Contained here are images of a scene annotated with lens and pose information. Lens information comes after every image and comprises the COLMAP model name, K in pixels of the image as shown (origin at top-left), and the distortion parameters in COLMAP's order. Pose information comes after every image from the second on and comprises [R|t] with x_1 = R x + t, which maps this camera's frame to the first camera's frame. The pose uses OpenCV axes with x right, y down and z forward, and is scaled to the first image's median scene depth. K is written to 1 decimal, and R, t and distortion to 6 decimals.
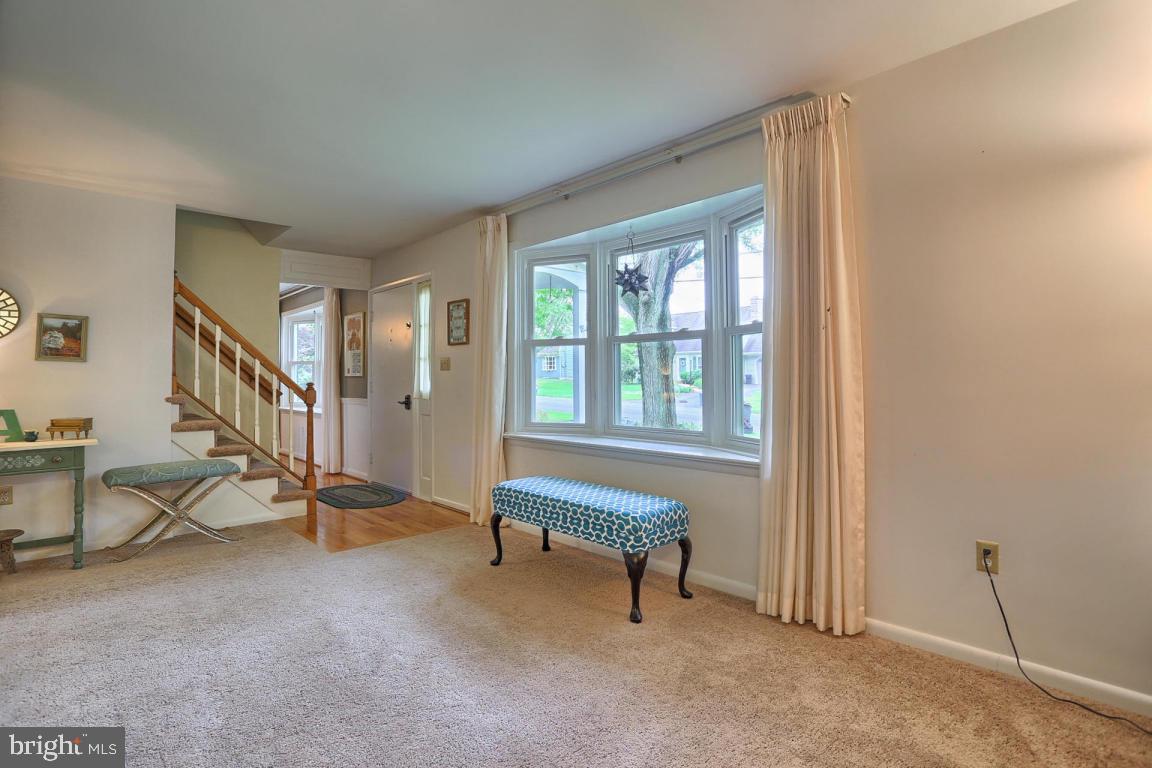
lens RADIAL K [[558.8, 0, 570.4], [0, 558.8, 385.5], [0, 0, 1]] dist [-0.067898, 0.027897]
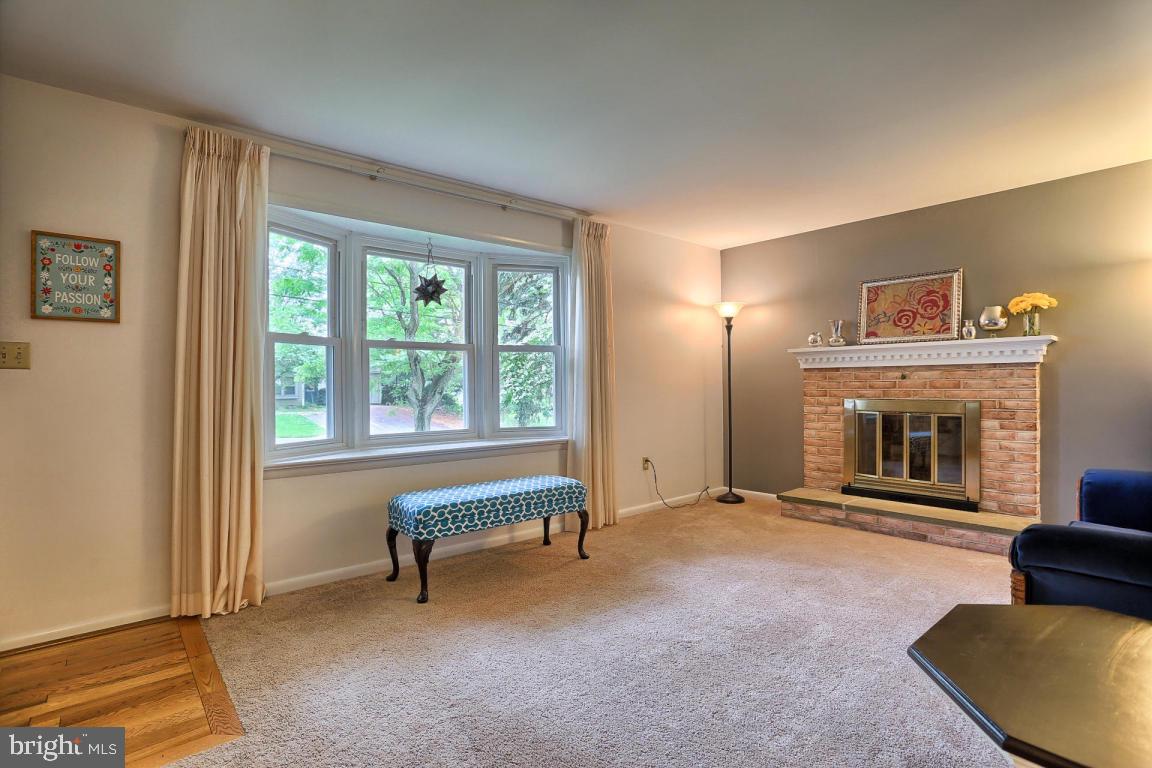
lens RADIAL K [[558.8, 0, 567.8], [0, 558.8, 379.6], [0, 0, 1]] dist [-0.067898, 0.027897]
pose [[0.064935, 0.011513, 0.997823, -0.901069], [0.023315, 0.999643, -0.013052, -0.000492], [-0.997617, 0.024112, 0.064644, 0.675578]]
